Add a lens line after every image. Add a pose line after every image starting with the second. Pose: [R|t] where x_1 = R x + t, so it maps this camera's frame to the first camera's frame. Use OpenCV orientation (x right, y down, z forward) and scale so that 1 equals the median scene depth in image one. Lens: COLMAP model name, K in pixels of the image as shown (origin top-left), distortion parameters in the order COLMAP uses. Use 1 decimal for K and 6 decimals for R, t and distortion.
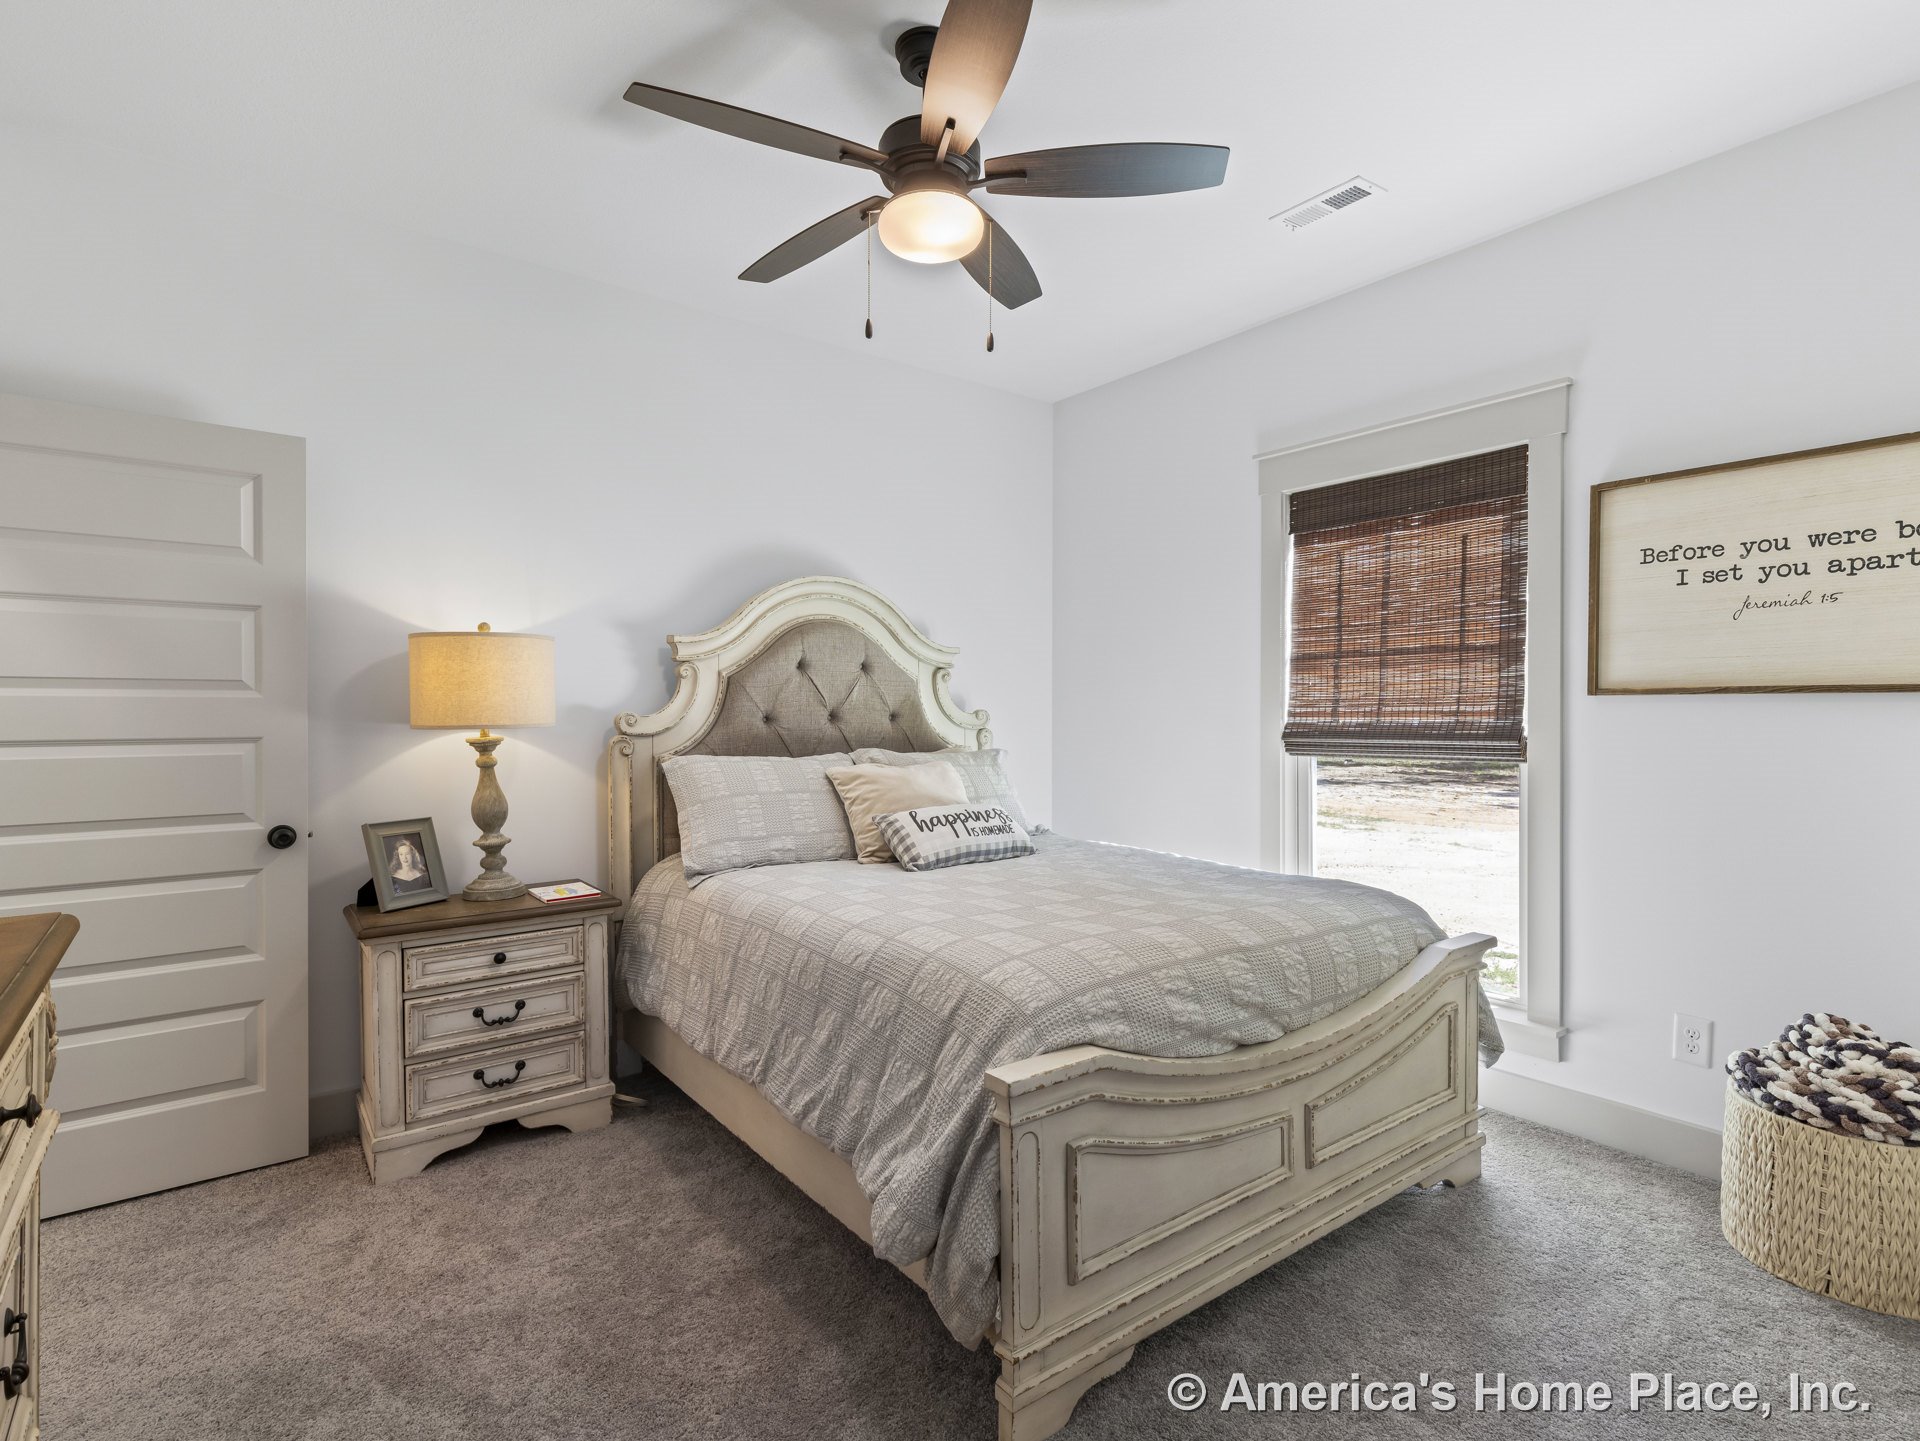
lens RADIAL K [[959.4, 0, 968.0], [0, 959.4, 723.6], [0, 0, 1]] dist [-0.003260, -0.000538]
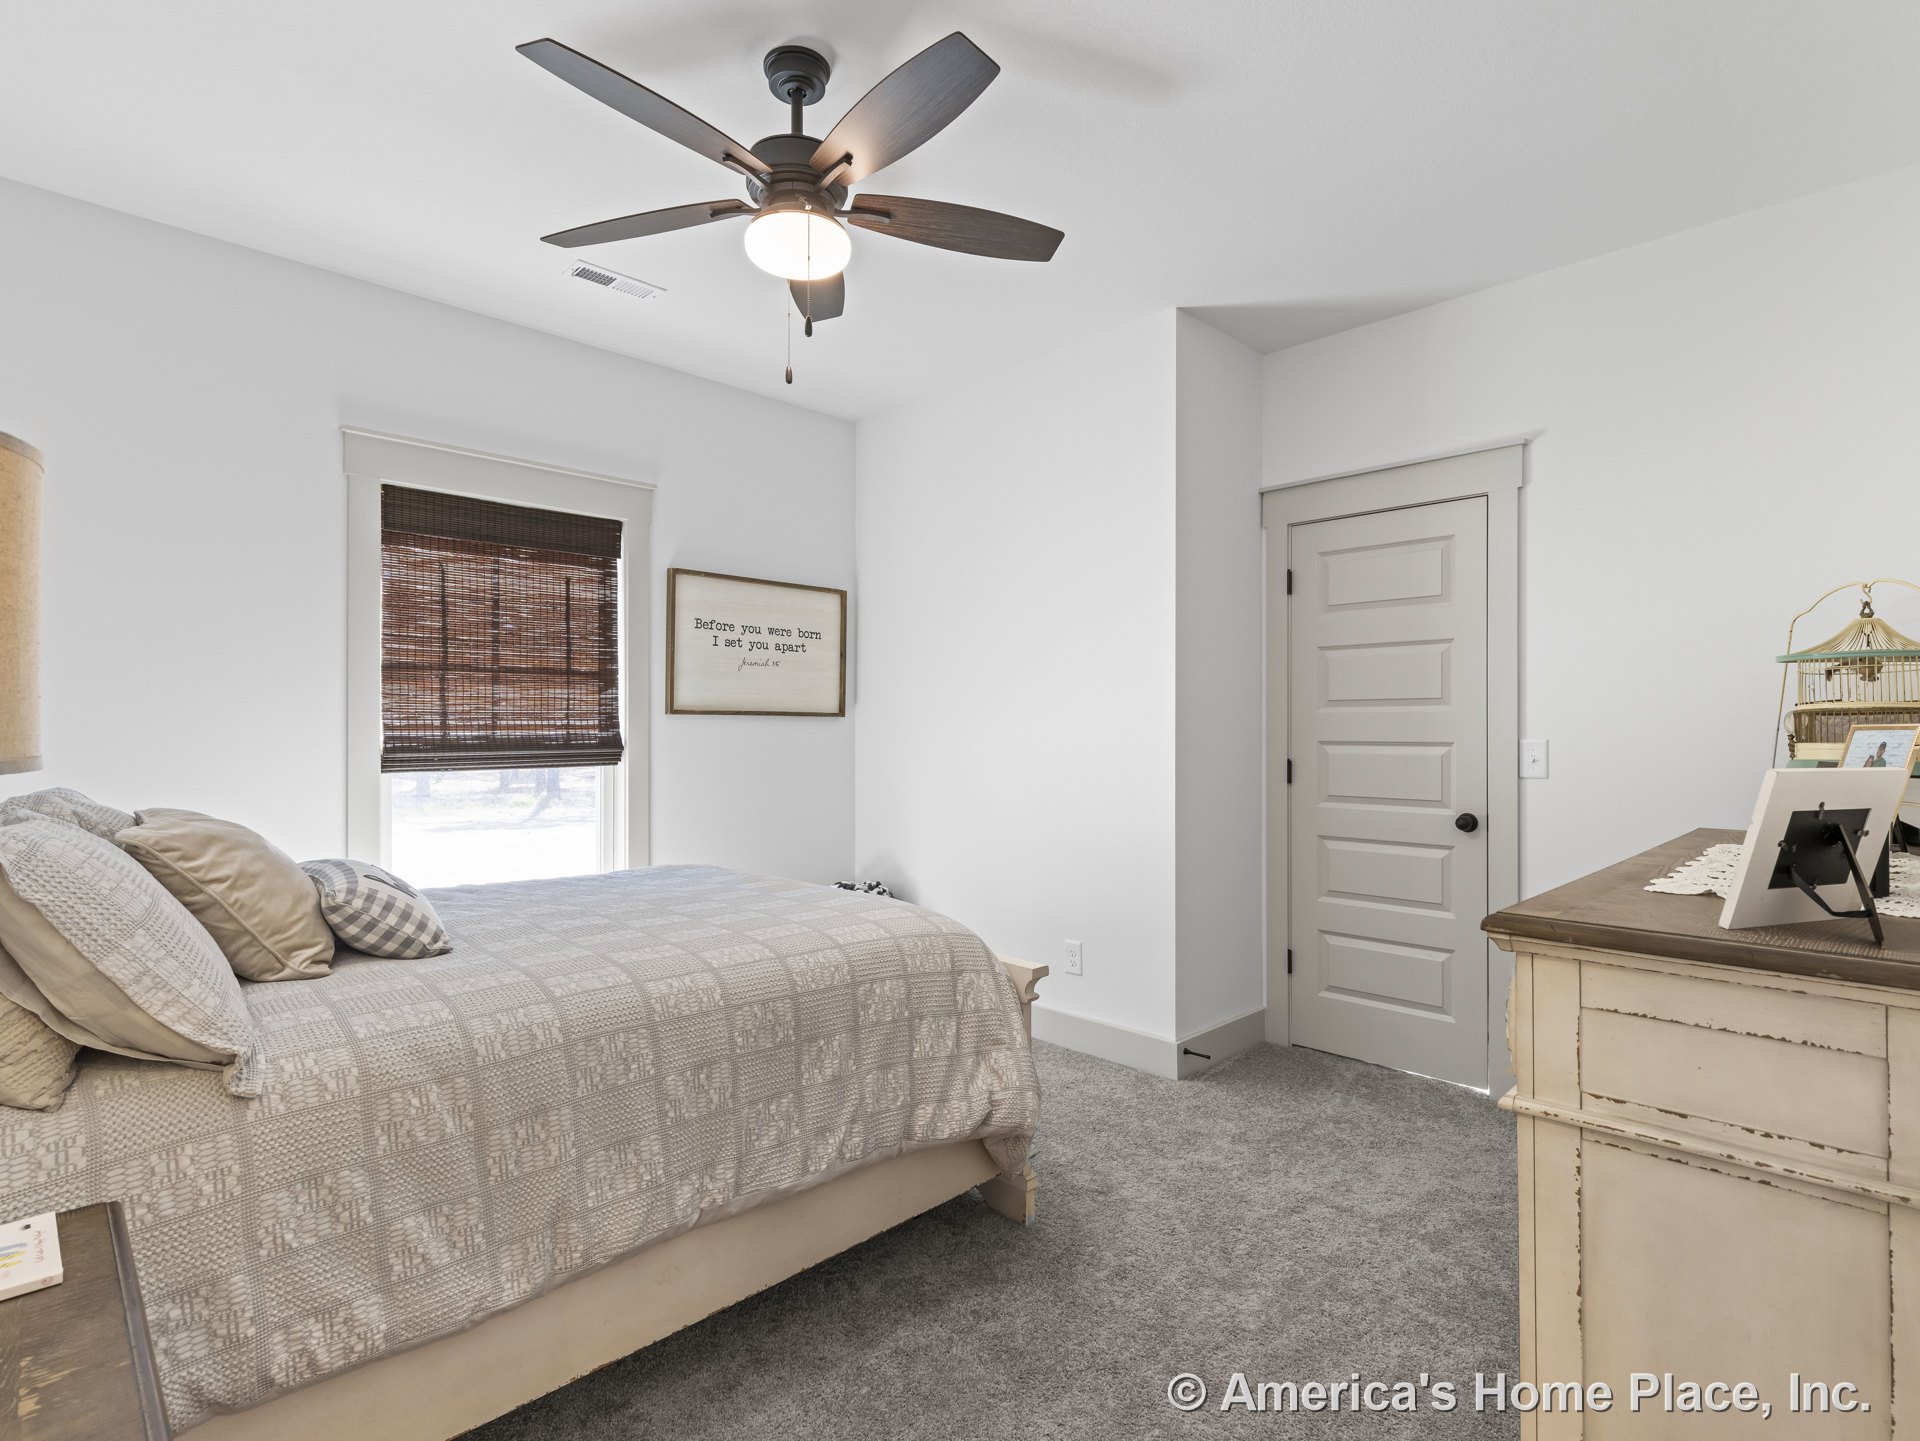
lens RADIAL K [[959.4, 0, 951.9], [0, 959.4, 731.6], [0, 0, 1]] dist [-0.003260, -0.000538]
pose [[-0.113095, 0.003785, 0.993577, -0.708835], [0.015101, 0.999884, -0.002090, 0.004590], [-0.993469, 0.014768, -0.113139, 0.651766]]
